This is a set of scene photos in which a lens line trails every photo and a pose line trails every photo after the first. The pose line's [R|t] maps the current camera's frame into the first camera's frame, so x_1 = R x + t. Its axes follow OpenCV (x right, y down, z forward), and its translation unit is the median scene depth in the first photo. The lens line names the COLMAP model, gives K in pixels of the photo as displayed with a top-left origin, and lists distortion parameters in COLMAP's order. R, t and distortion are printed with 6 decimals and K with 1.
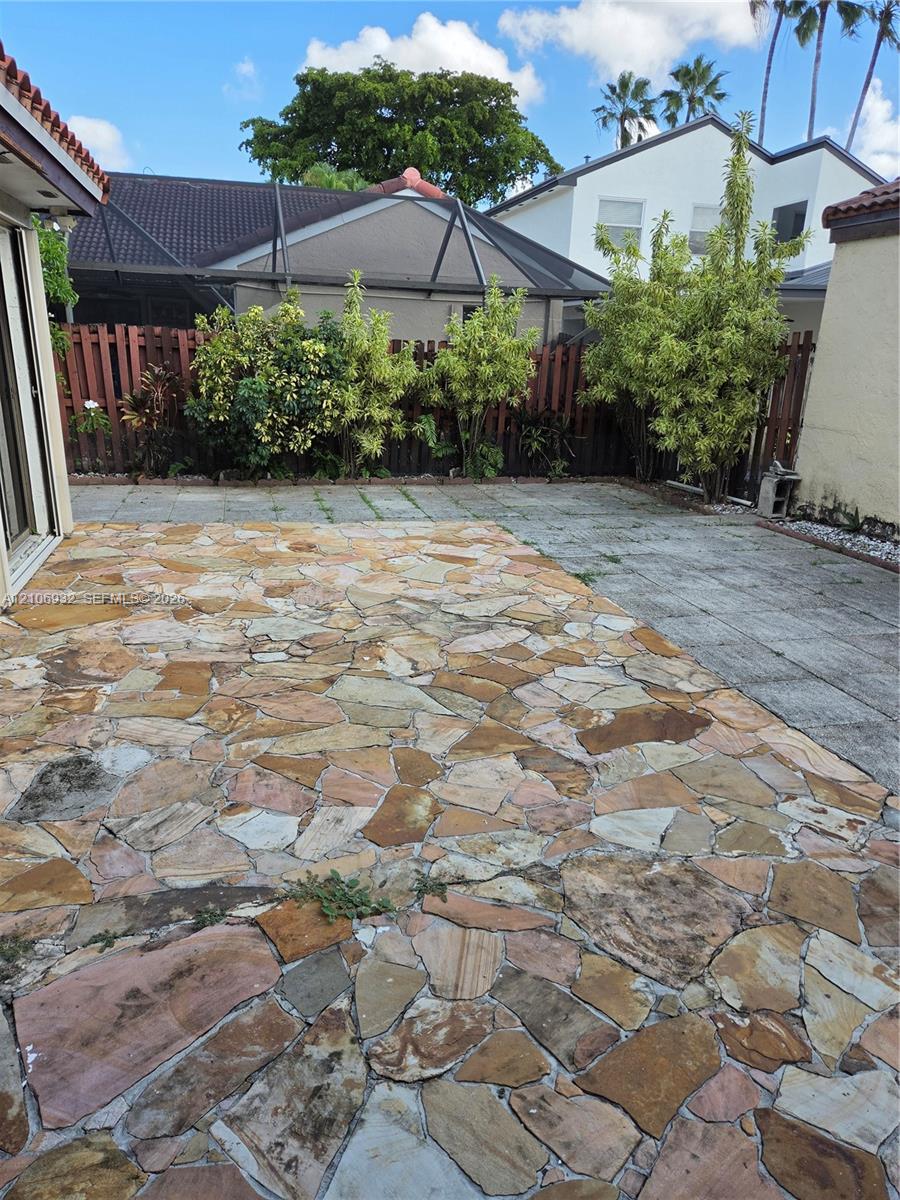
lens RADIAL K [[804.7, 0, 449.9], [0, 804.7, 603.0], [0, 0, 1]] dist [0.061909, -0.000361]
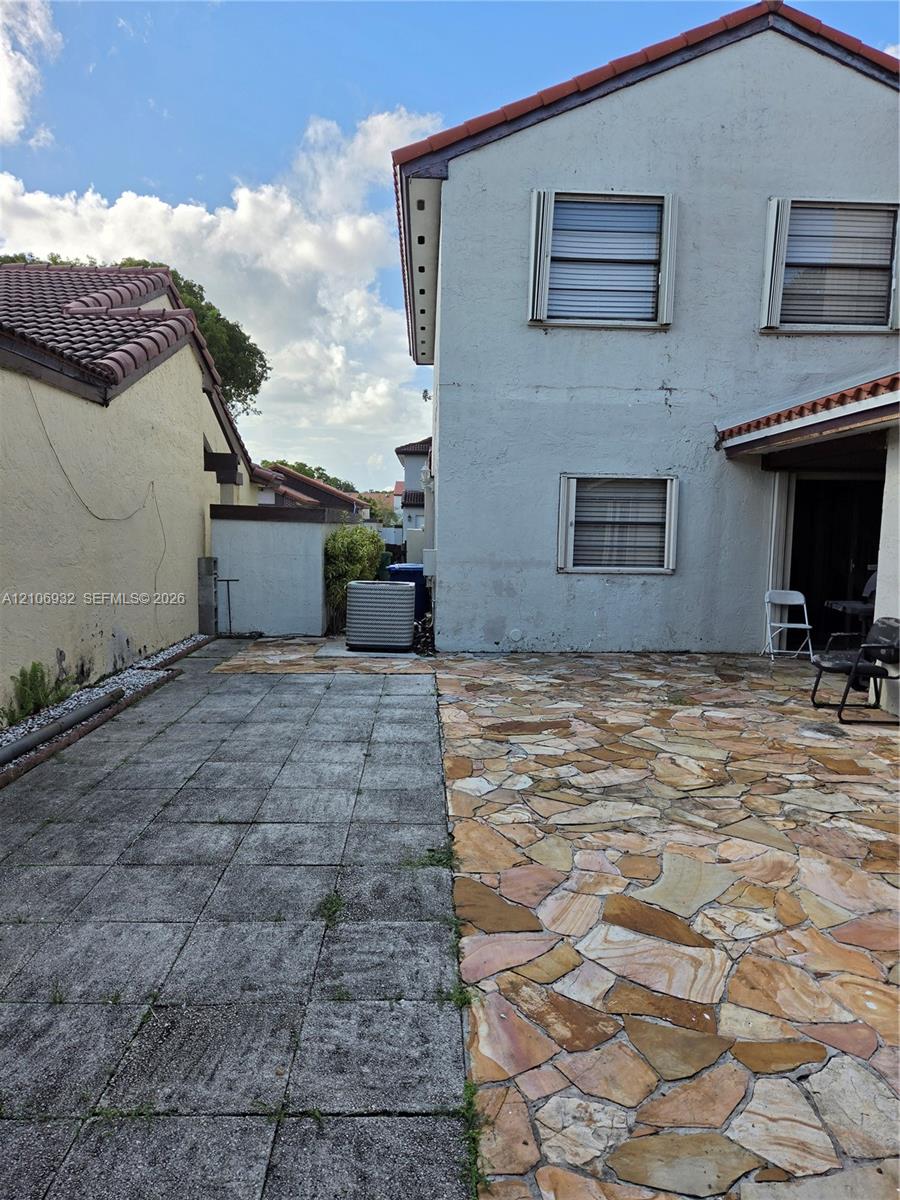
lens RADIAL K [[804.7, 0, 448.3], [0, 804.7, 600.1], [0, 0, 1]] dist [0.061909, -0.000361]
pose [[-0.974945, -0.075118, 0.209380, 0.050230], [0.015199, 0.916563, 0.399602, -0.619967], [-0.221927, 0.392772, -0.892456, 1.931188]]
